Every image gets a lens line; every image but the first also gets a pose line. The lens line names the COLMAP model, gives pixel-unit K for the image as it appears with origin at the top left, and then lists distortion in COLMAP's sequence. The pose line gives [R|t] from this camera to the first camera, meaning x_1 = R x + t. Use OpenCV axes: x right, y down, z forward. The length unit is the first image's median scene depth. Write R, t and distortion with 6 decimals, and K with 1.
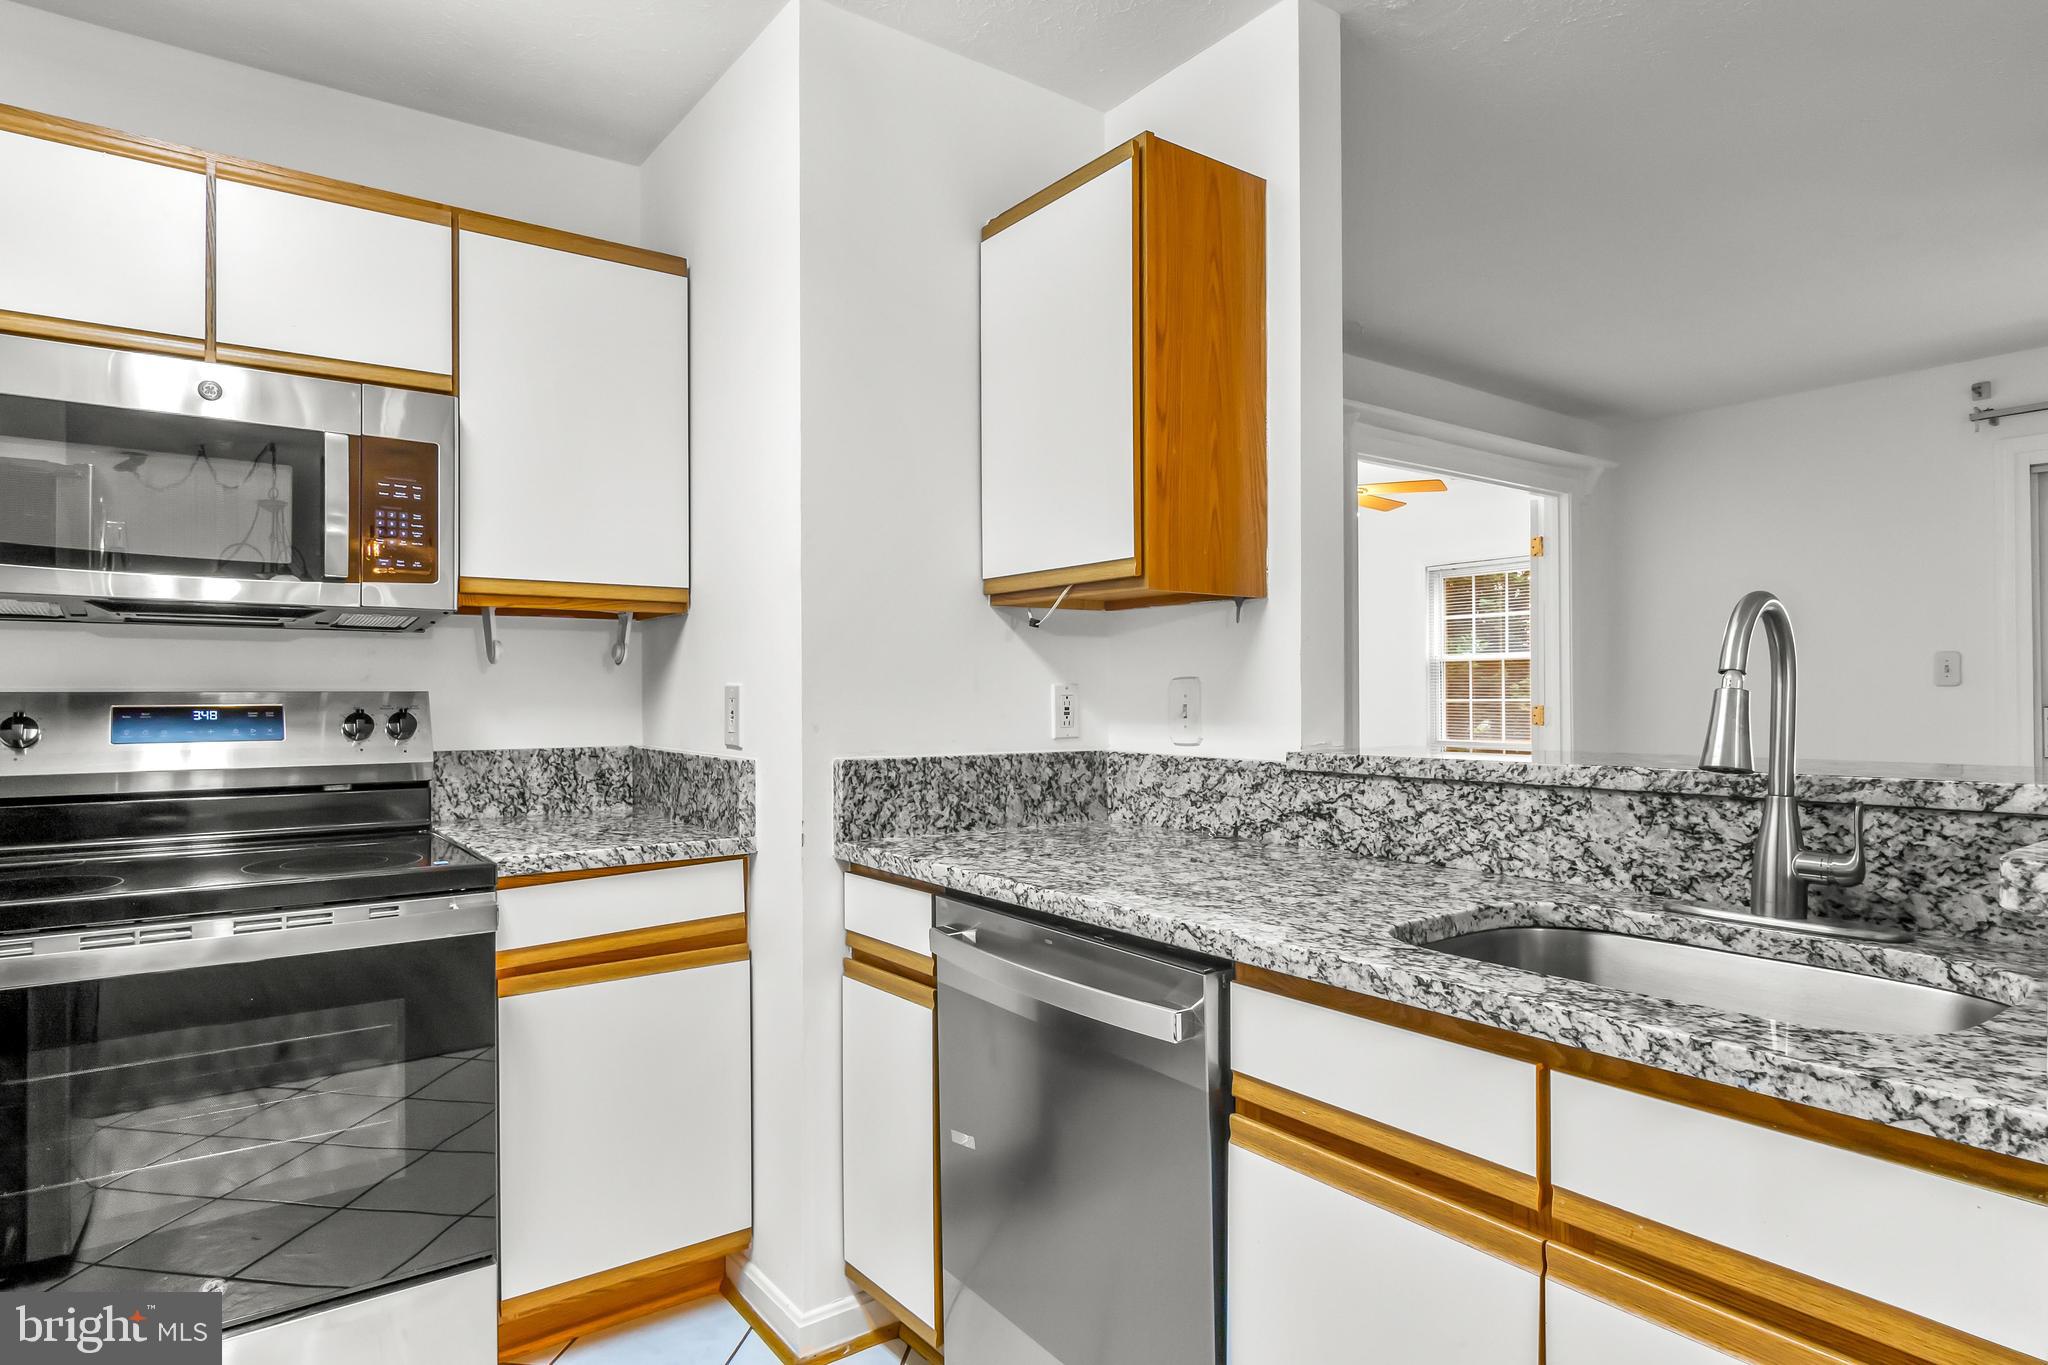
lens RADIAL K [[1137.8, 0, 1015.7], [0, 1137.8, 688.8], [0, 0, 1]] dist [0.000855, -0.002601]
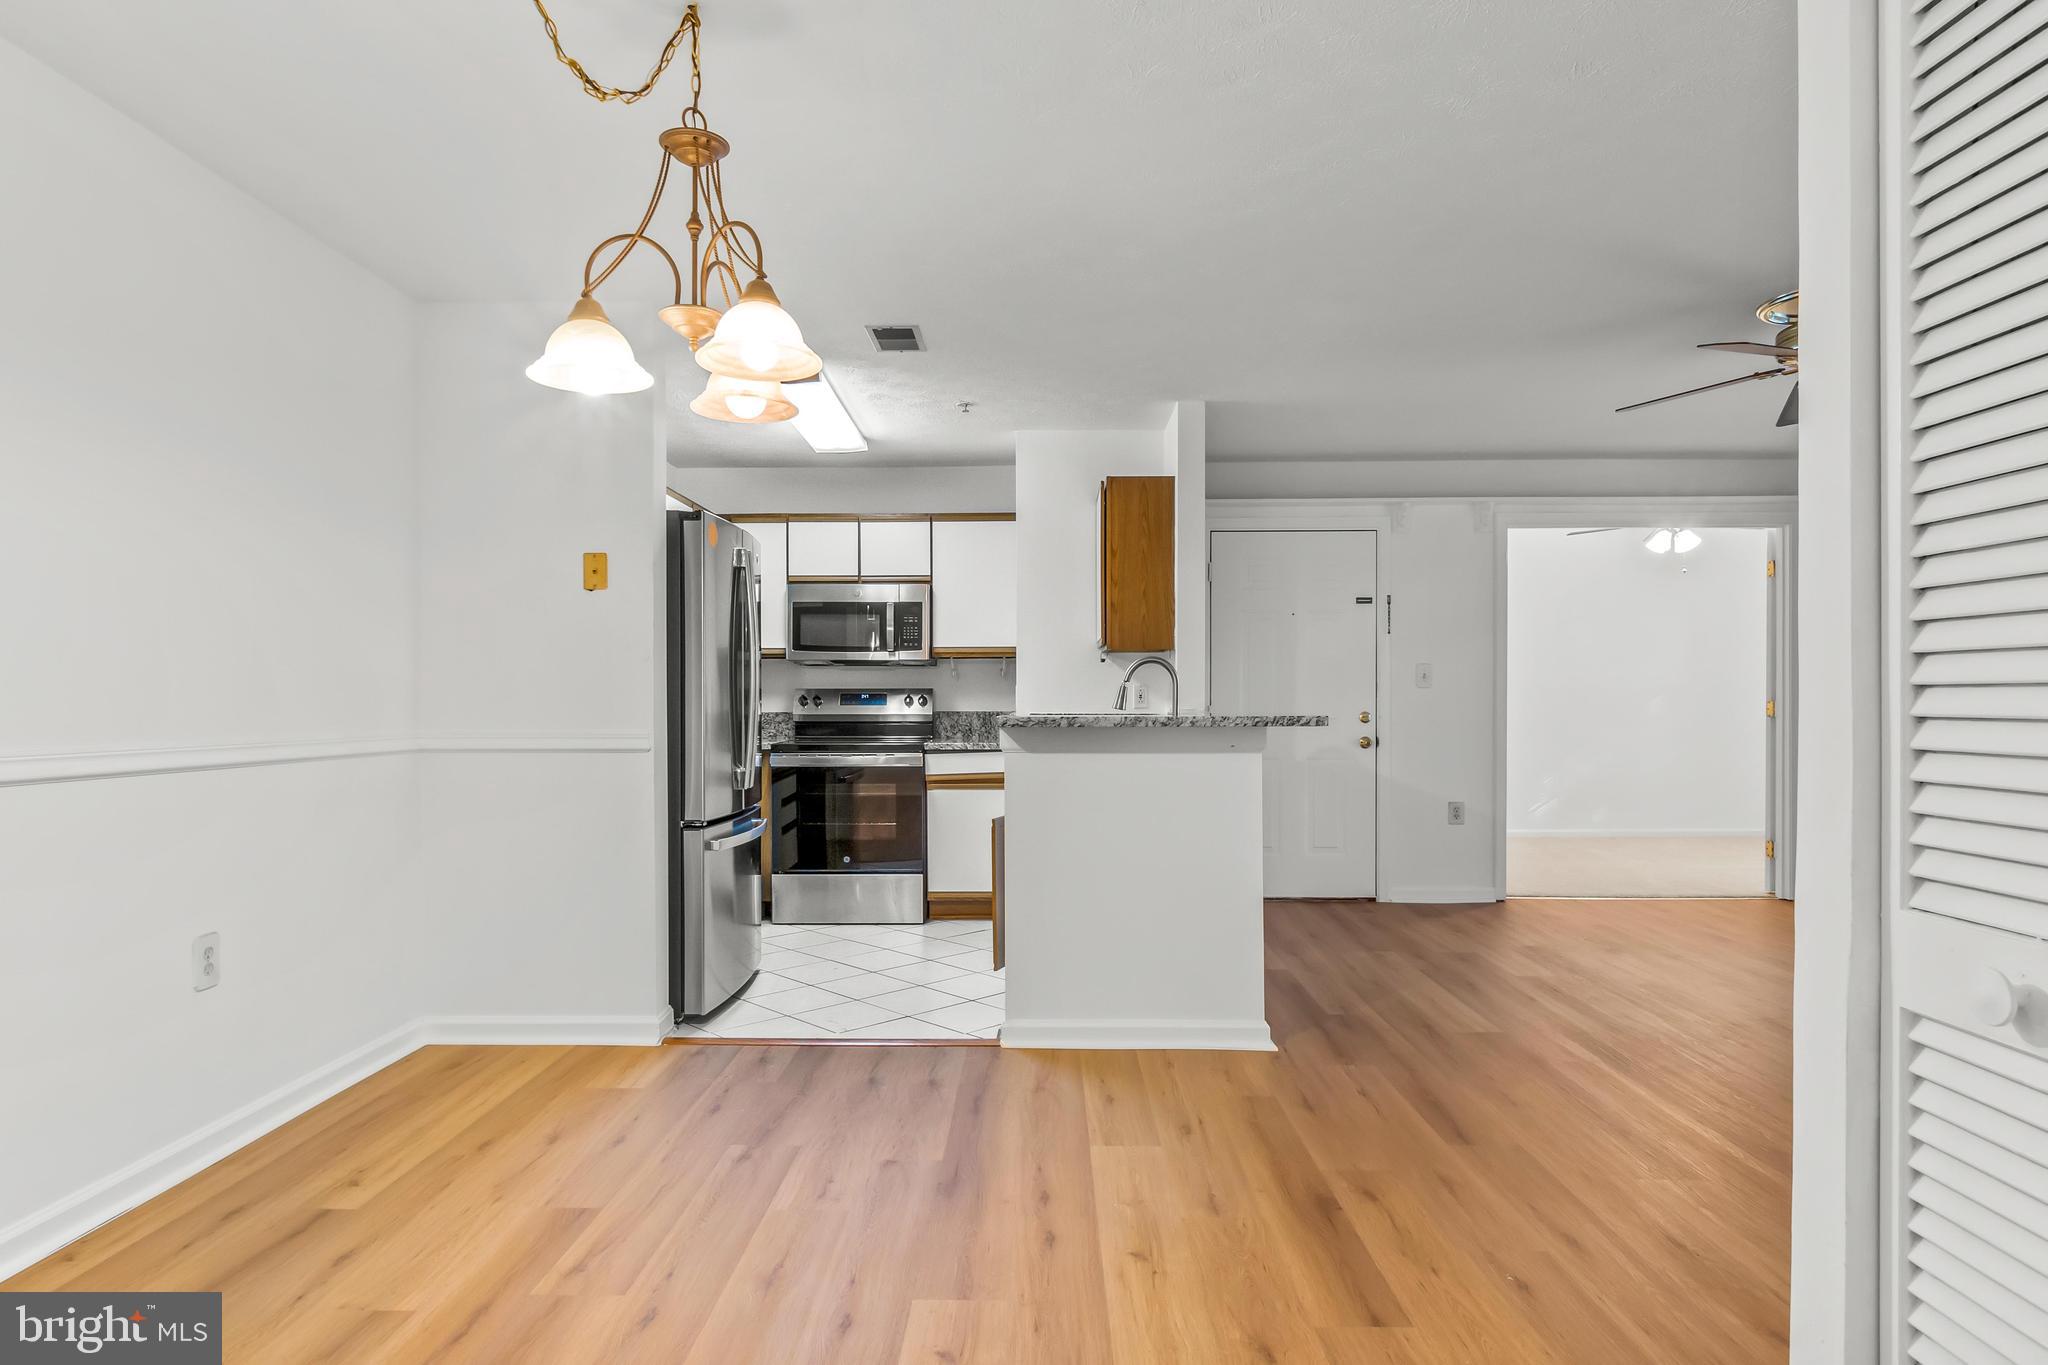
lens RADIAL K [[1155.6, 0, 1018.6], [0, 1155.6, 707.9], [0, 0, 1]] dist [-0.002661, -0.001287]
pose [[0.790418, 0.009211, -0.612499, 1.410835], [-0.000300, 0.999893, 0.014650, 0.009379], [0.612568, -0.011395, 0.790336, -1.107635]]
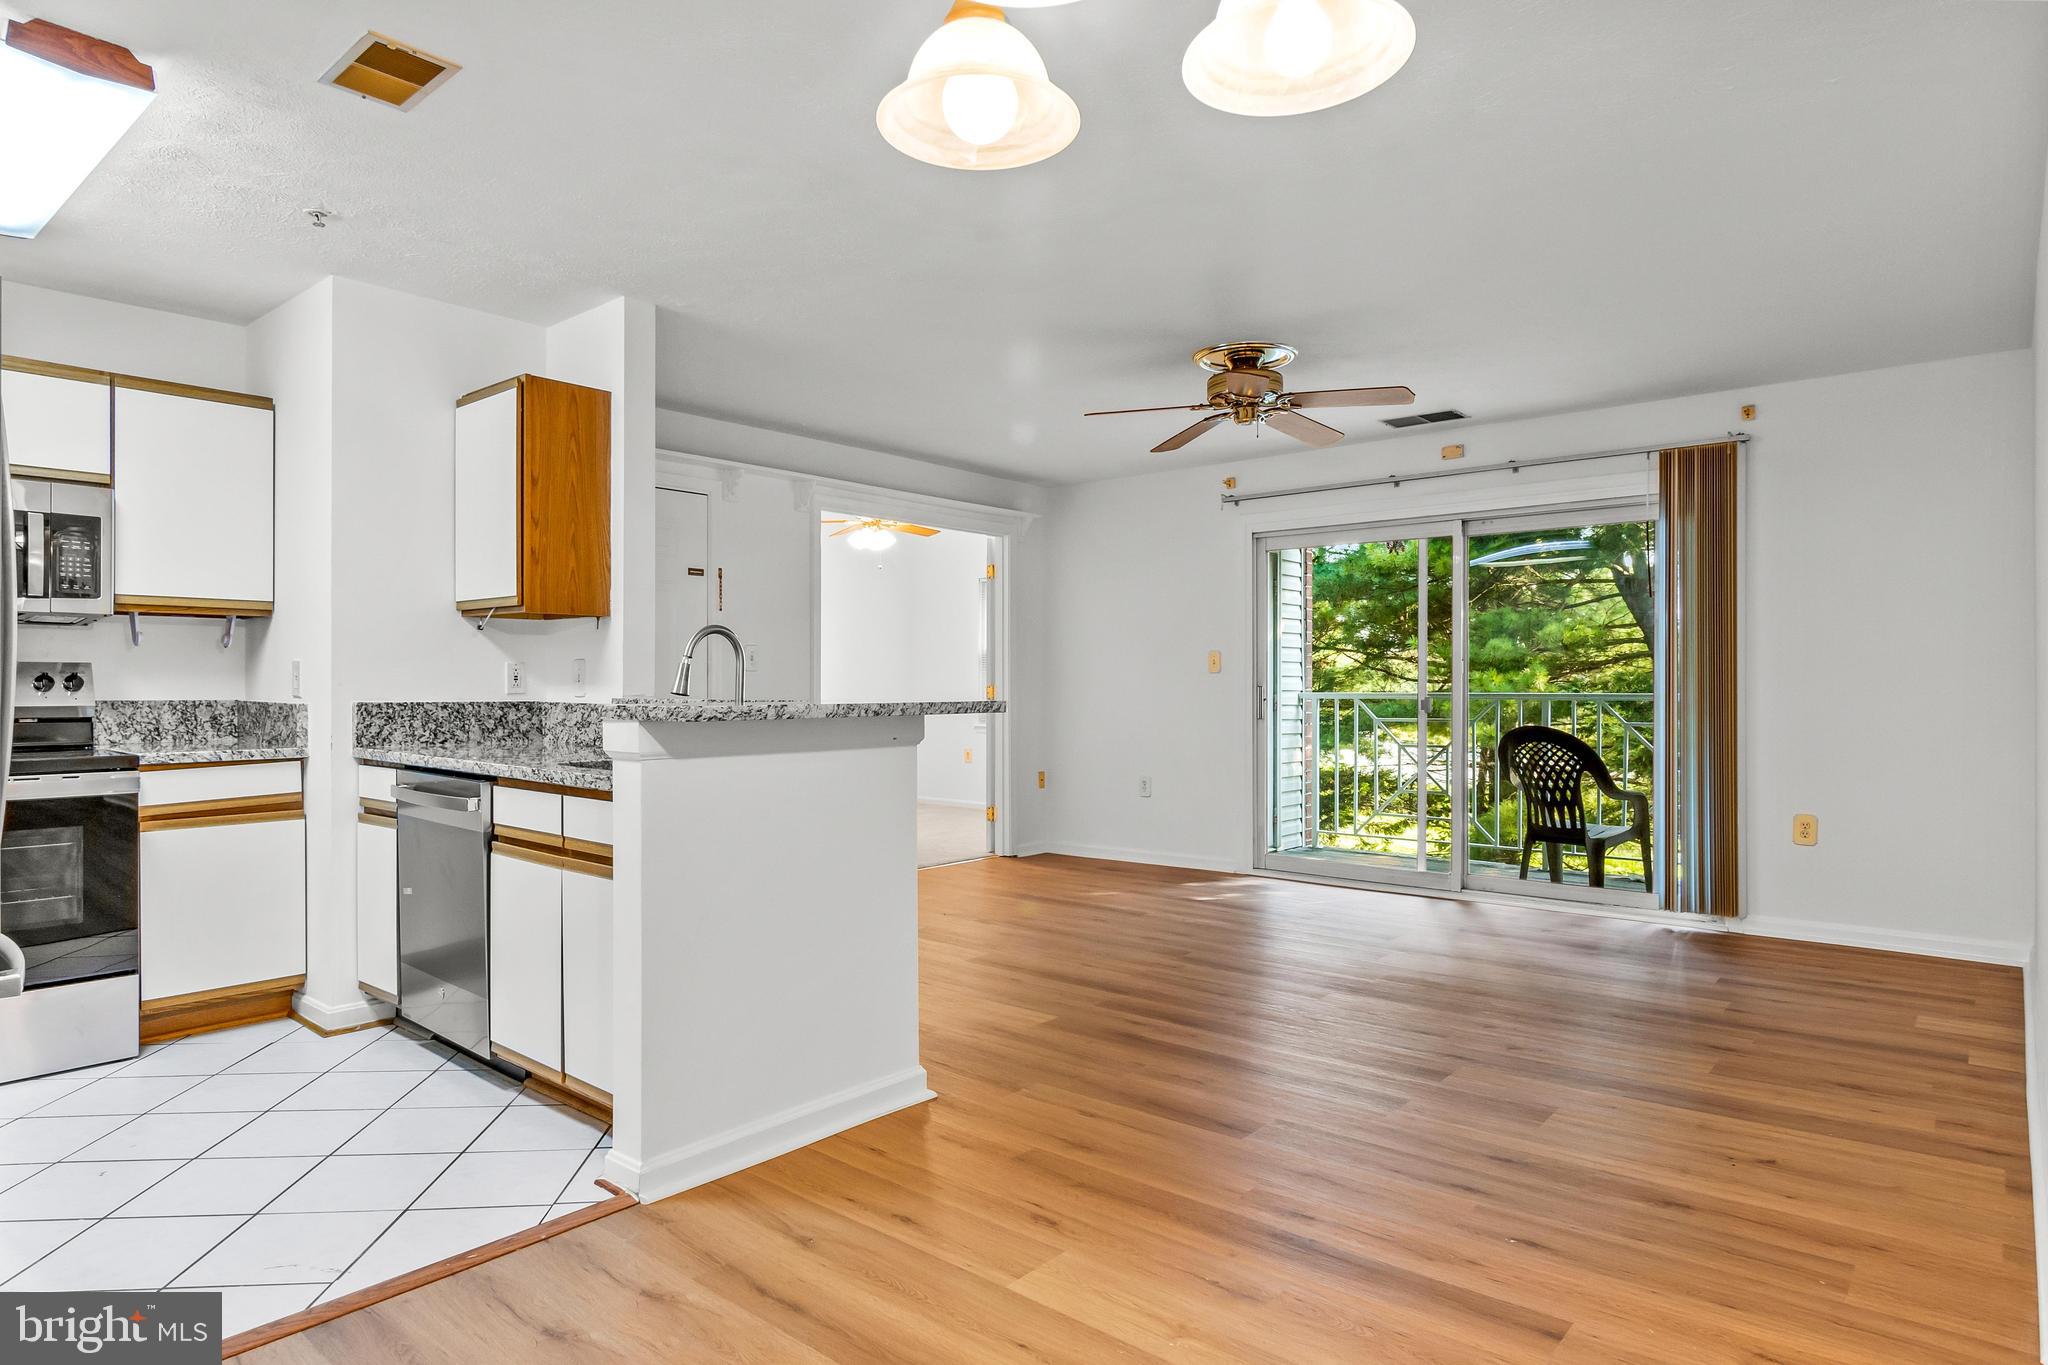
lens RADIAL K [[1164.9, 0, 1022.2], [0, 1164.9, 686.9], [0, 0, 1]] dist [-0.004237, -0.000965]
pose [[0.975124, 0.006150, 0.221574, 0.439405], [-0.007462, 0.999959, 0.005085, 0.019842], [-0.221534, -0.006612, 0.975130, -0.970583]]
